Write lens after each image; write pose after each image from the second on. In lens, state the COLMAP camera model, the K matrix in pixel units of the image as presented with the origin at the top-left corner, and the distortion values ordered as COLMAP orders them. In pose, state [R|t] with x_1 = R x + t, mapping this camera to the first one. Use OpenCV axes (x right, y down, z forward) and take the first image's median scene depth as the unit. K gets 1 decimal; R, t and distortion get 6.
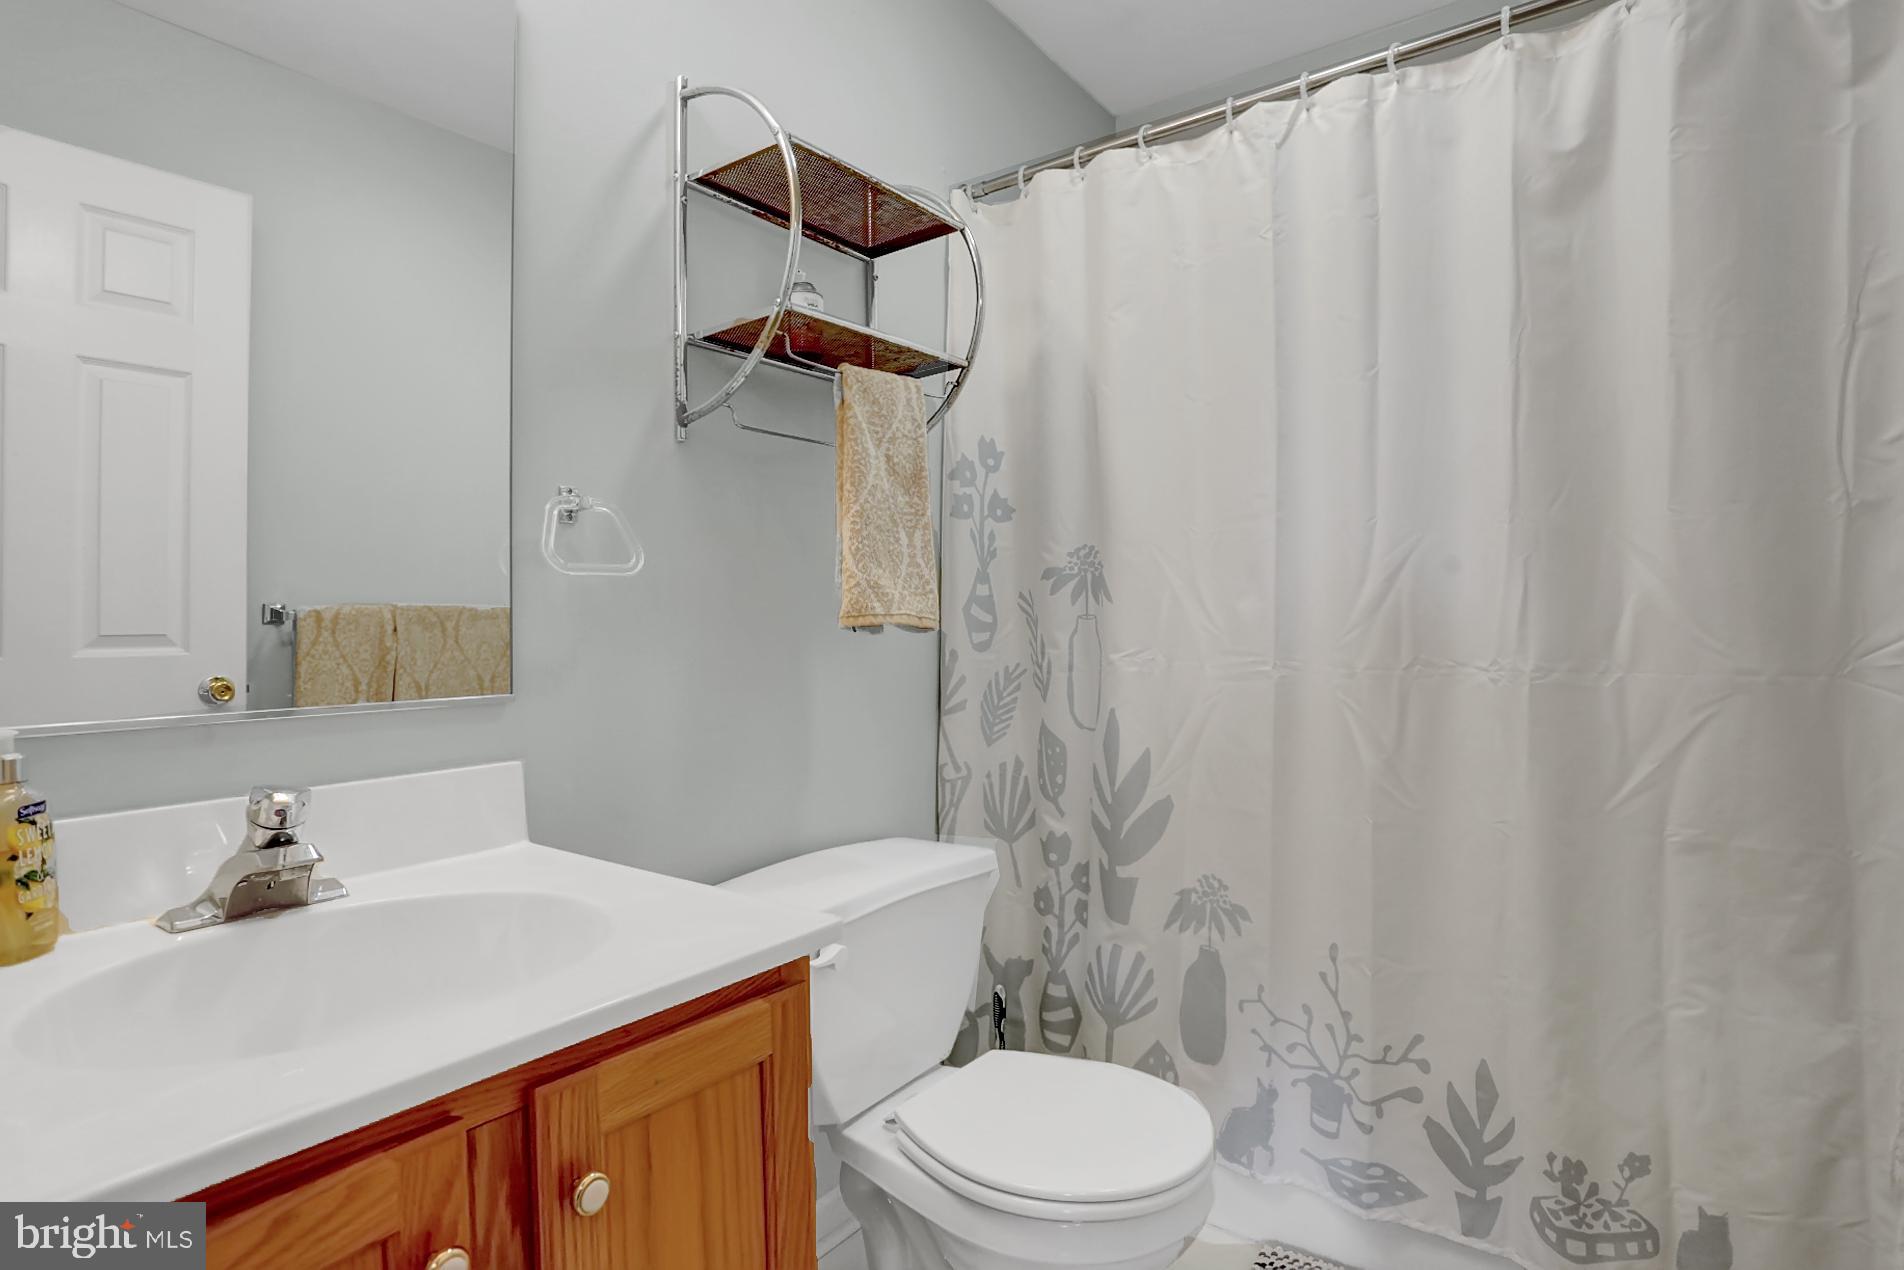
lens RADIAL K [[975.3, 0, 934.5], [0, 975.3, 635.0], [0, 0, 1]] dist [-0.026009, 0.016058]
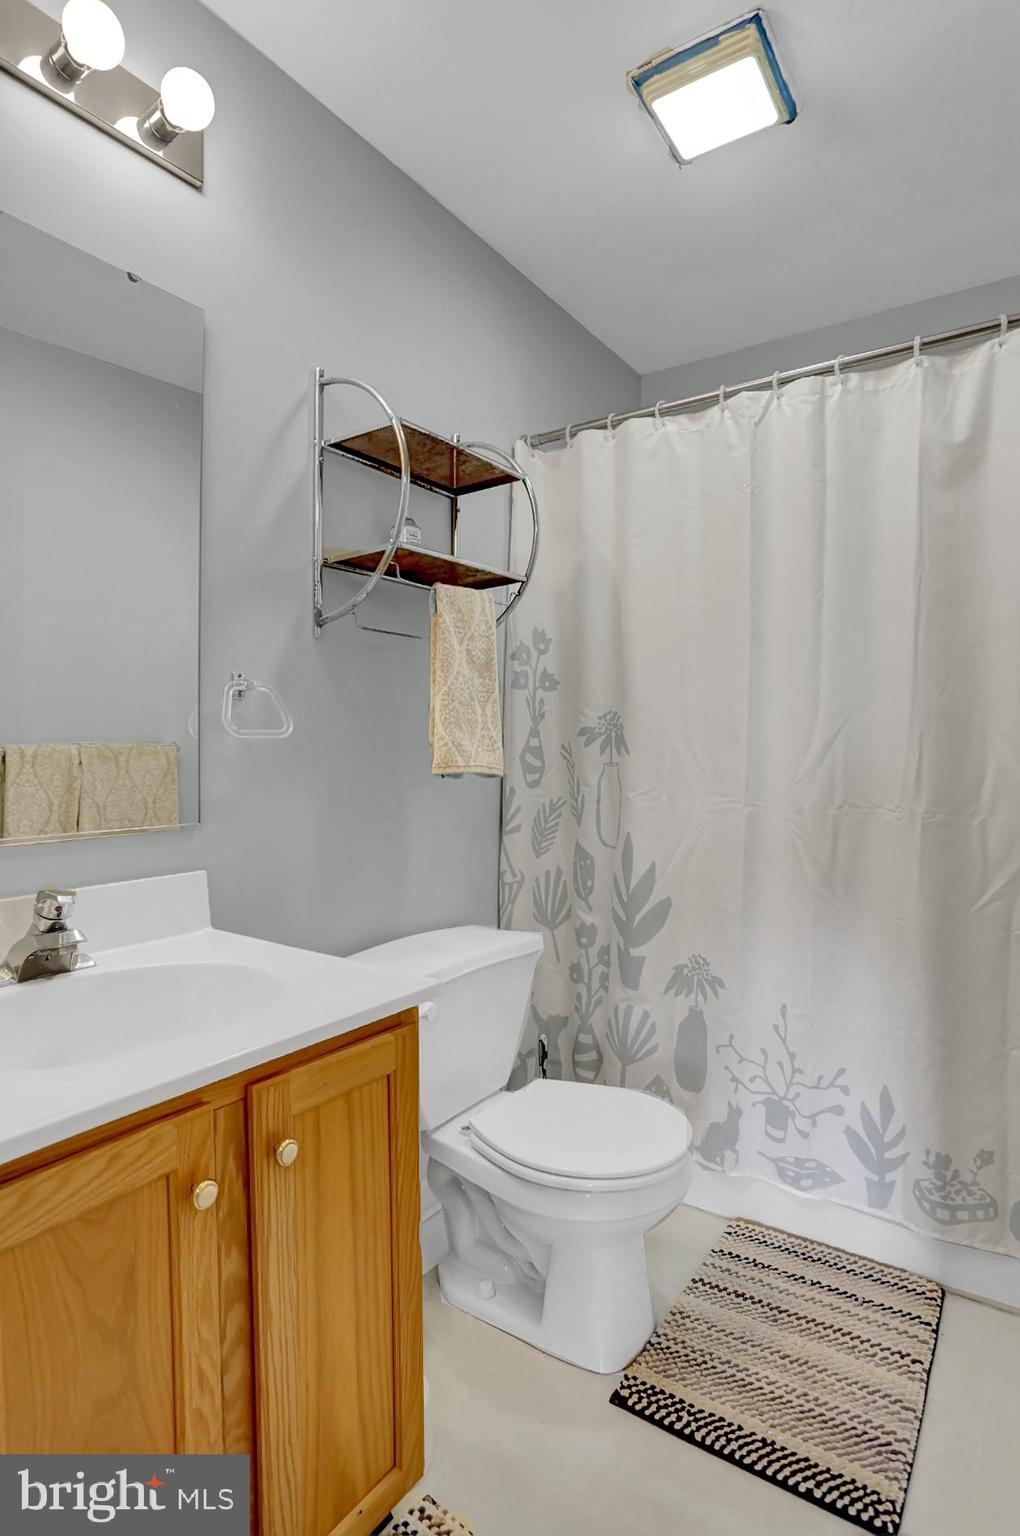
lens RADIAL K [[830.7, 0, 509.4], [0, 830.7, 771.7], [0, 0, 1]] dist [-0.003748, -0.000376]
pose [[0.999589, 0.011791, 0.026115, -0.018545], [-0.012447, 0.999608, 0.025075, -0.043128], [-0.025809, -0.025390, 0.999344, -0.183103]]
